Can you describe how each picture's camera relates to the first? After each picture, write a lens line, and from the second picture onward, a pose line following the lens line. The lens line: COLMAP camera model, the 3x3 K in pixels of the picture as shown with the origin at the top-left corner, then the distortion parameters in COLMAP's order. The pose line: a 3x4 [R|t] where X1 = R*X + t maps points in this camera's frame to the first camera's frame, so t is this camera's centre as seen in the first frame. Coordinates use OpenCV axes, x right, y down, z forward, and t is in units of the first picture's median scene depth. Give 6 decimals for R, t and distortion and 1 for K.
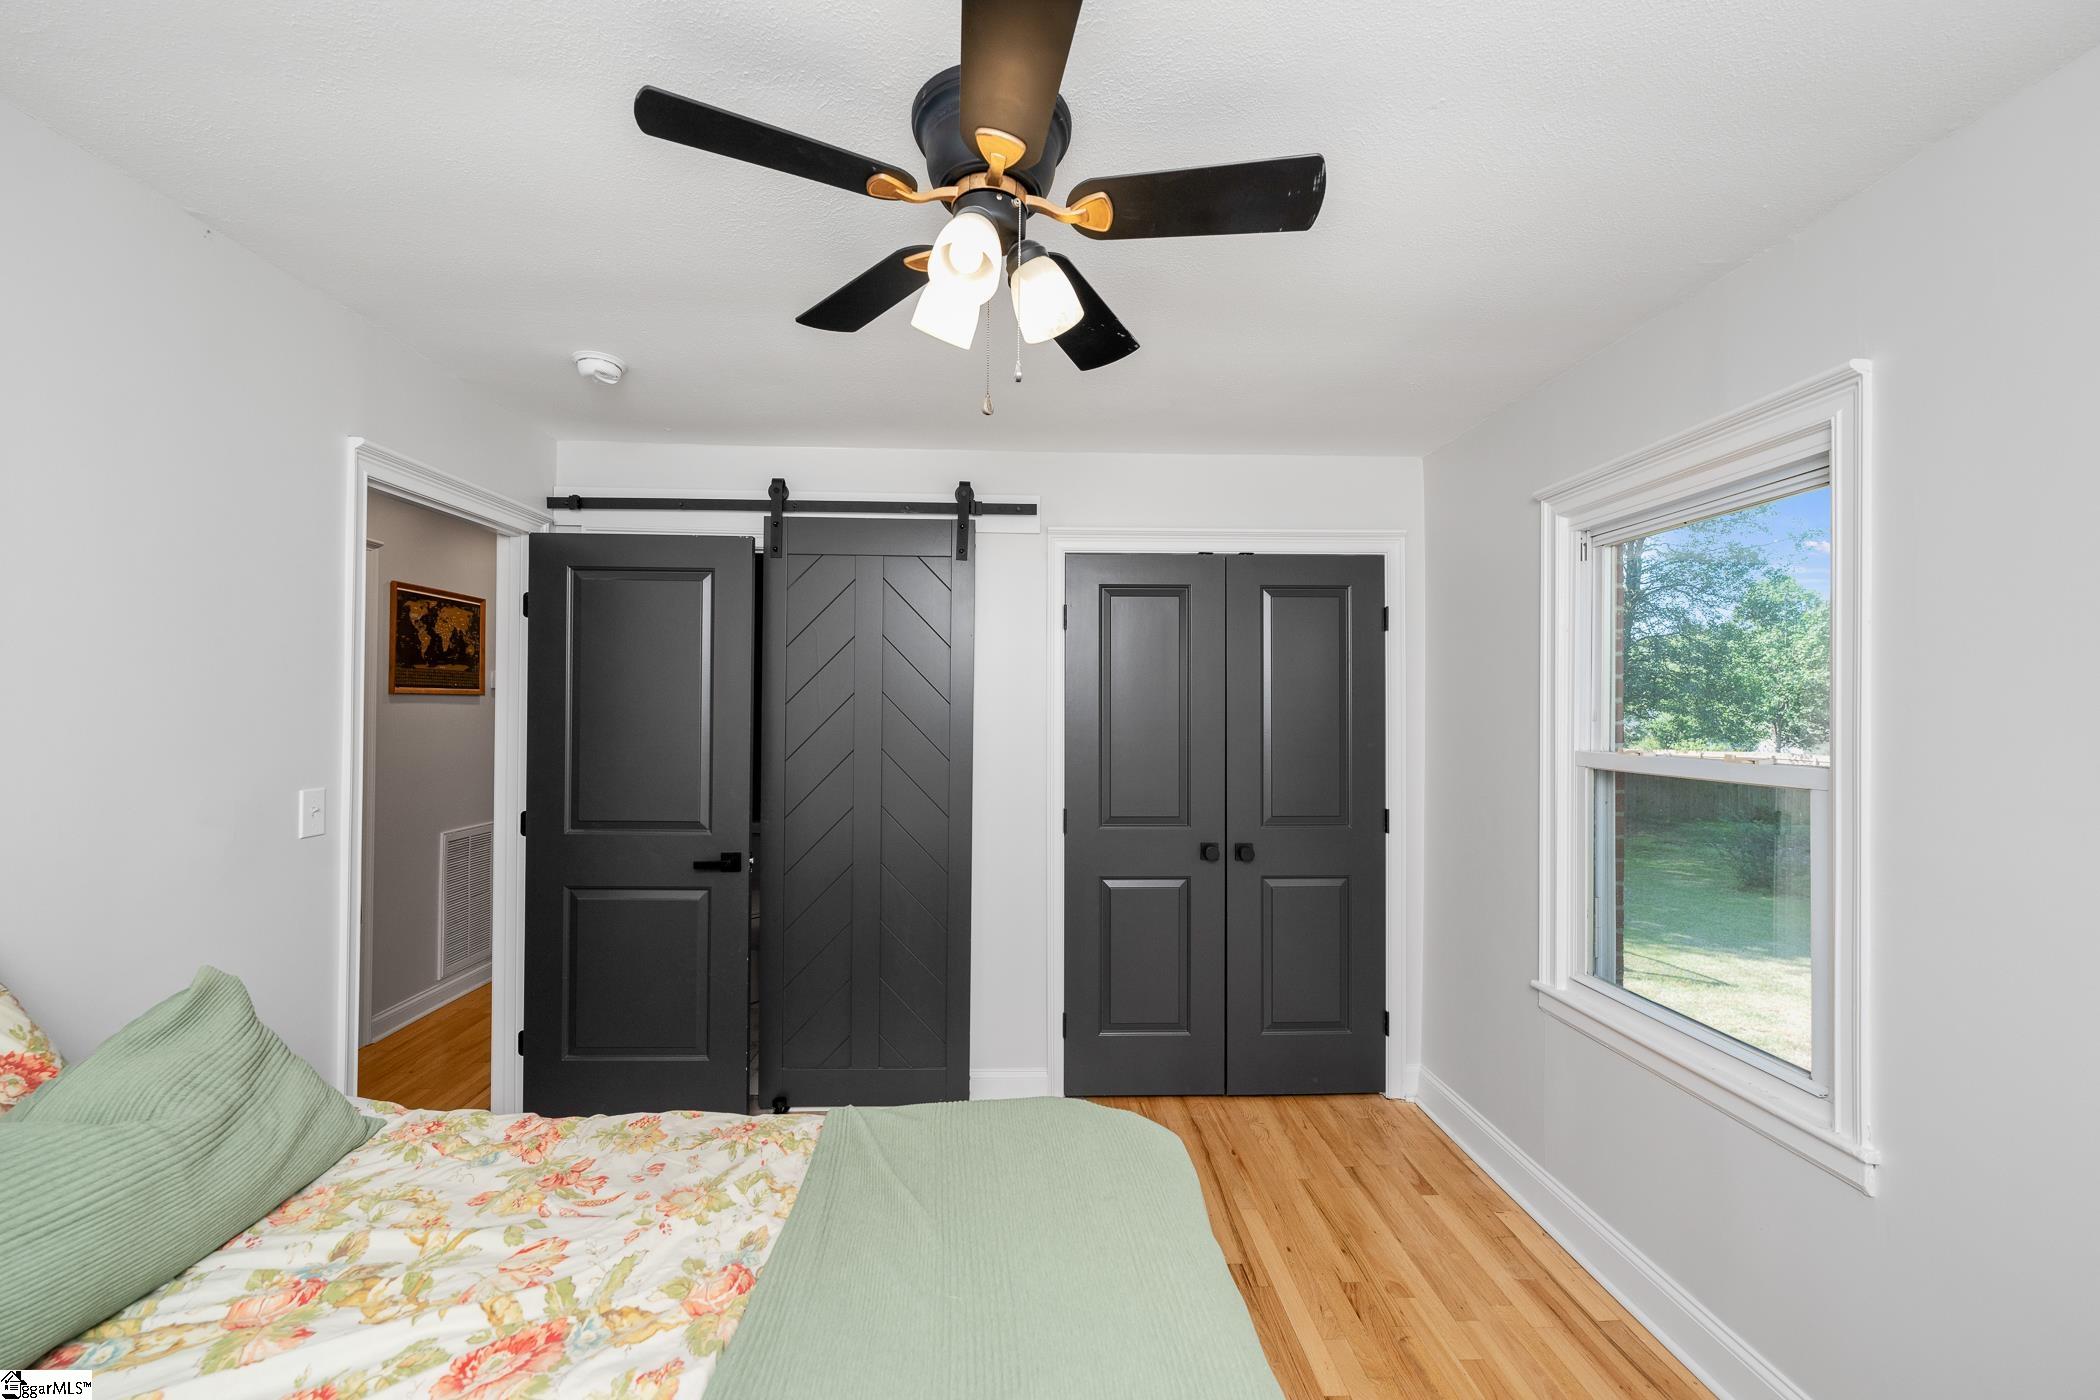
lens RADIAL K [[834.9, 0, 1045.1], [0, 834.9, 703.2], [0, 0, 1]] dist [0.001517, -0.001417]
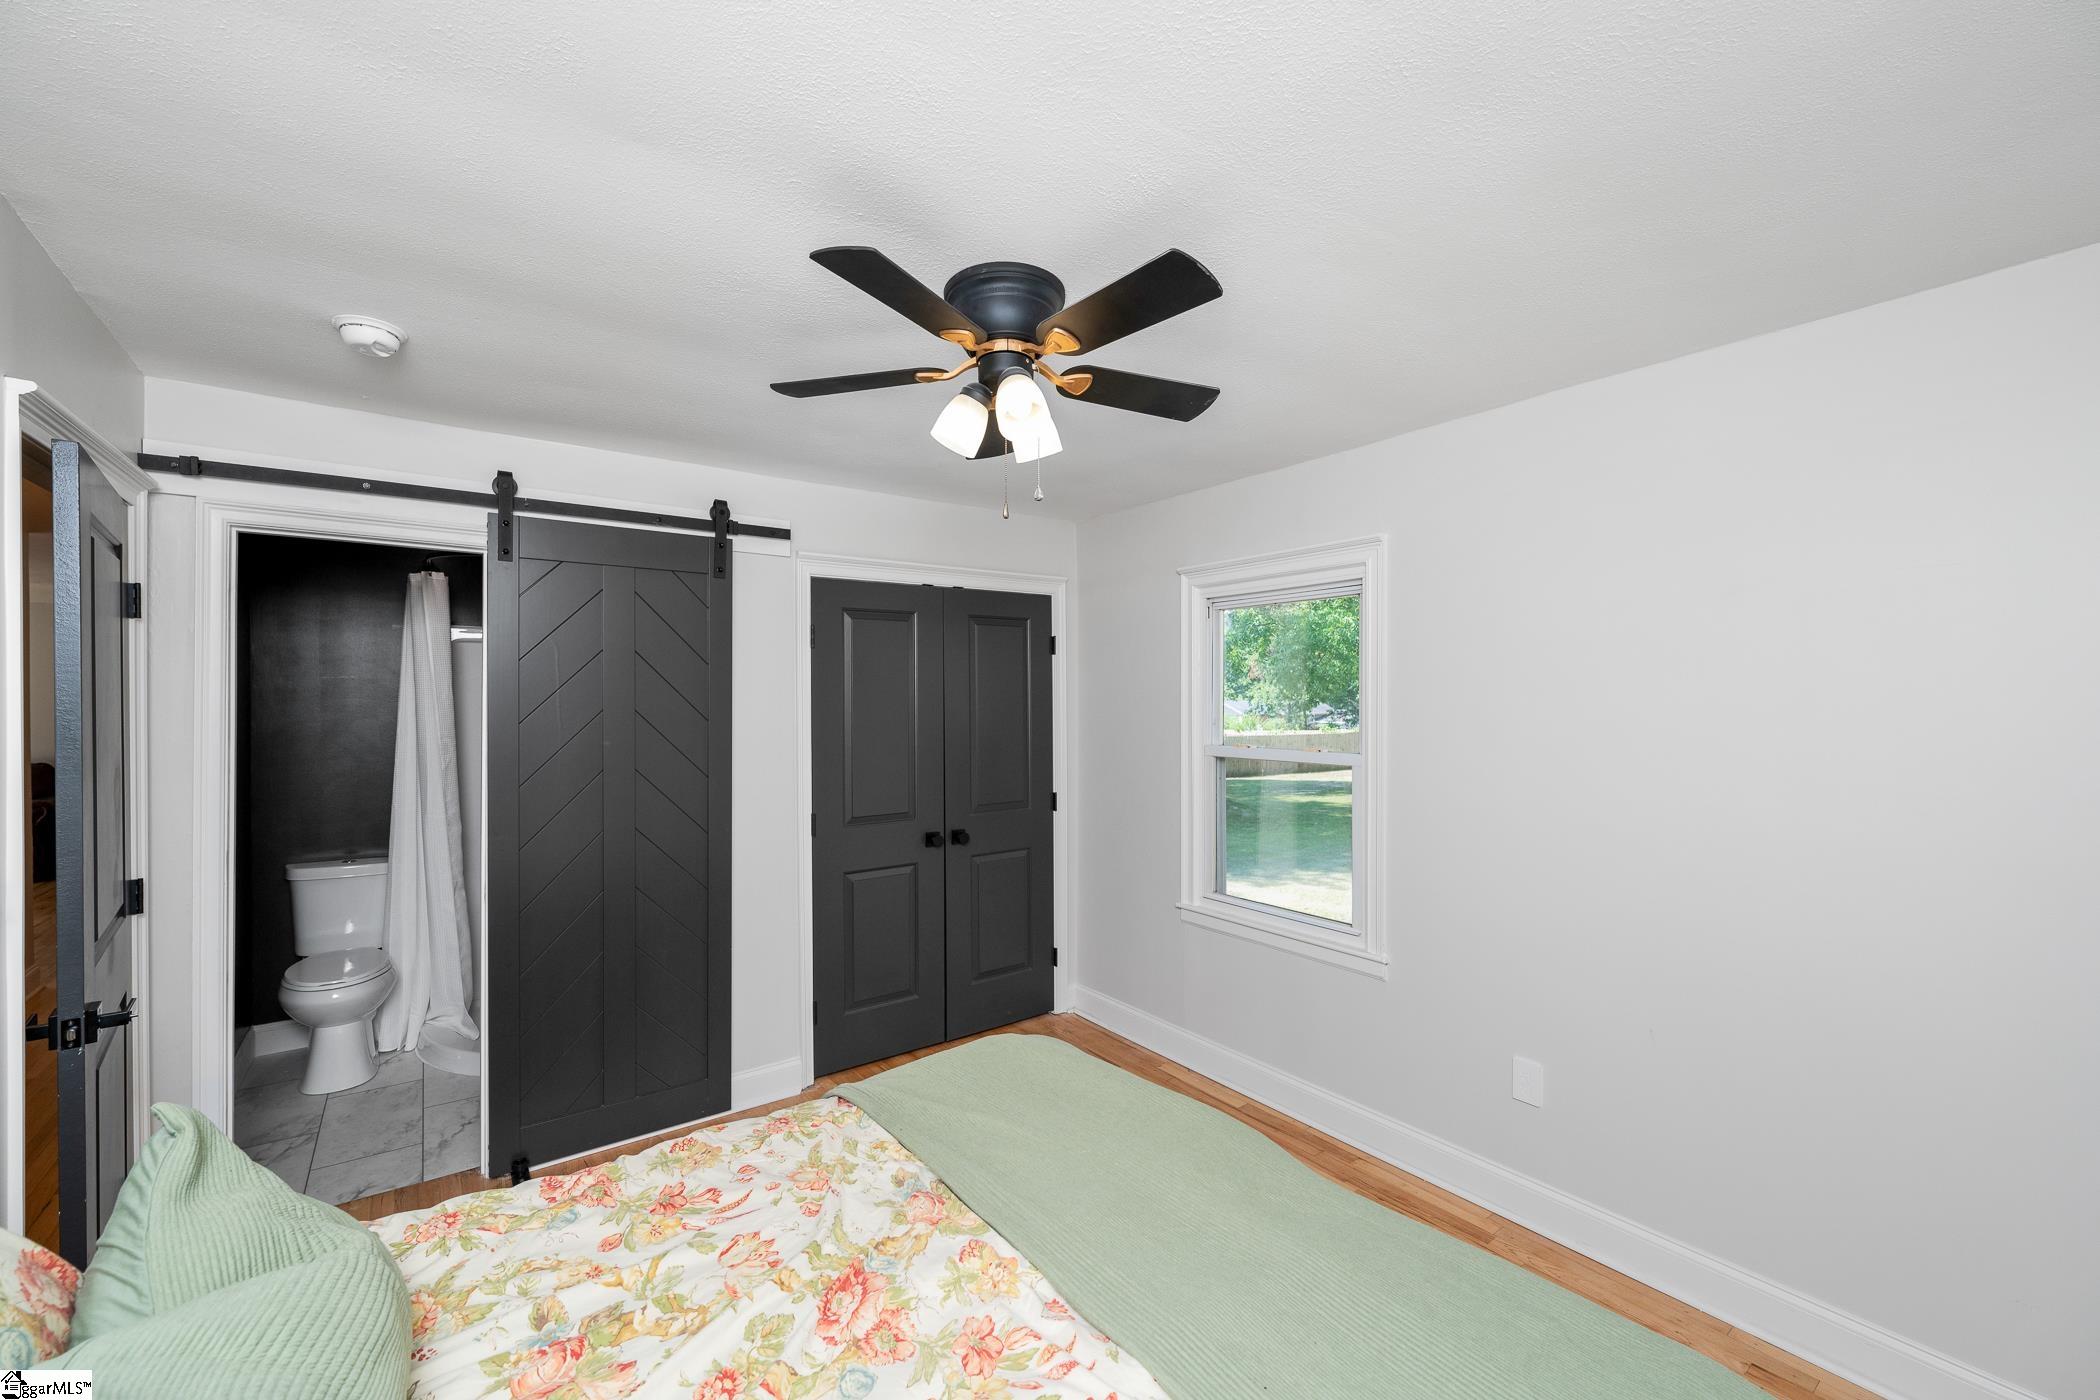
lens RADIAL K [[834.9, 0, 1029.8], [0, 834.9, 703.1], [0, 0, 1]] dist [0.001517, -0.001417]
pose [[0.830745, -0.013568, 0.556488, -0.438772], [0.005470, 0.999854, 0.016211, -0.042037], [-0.556627, -0.010423, 0.830697, -0.065865]]
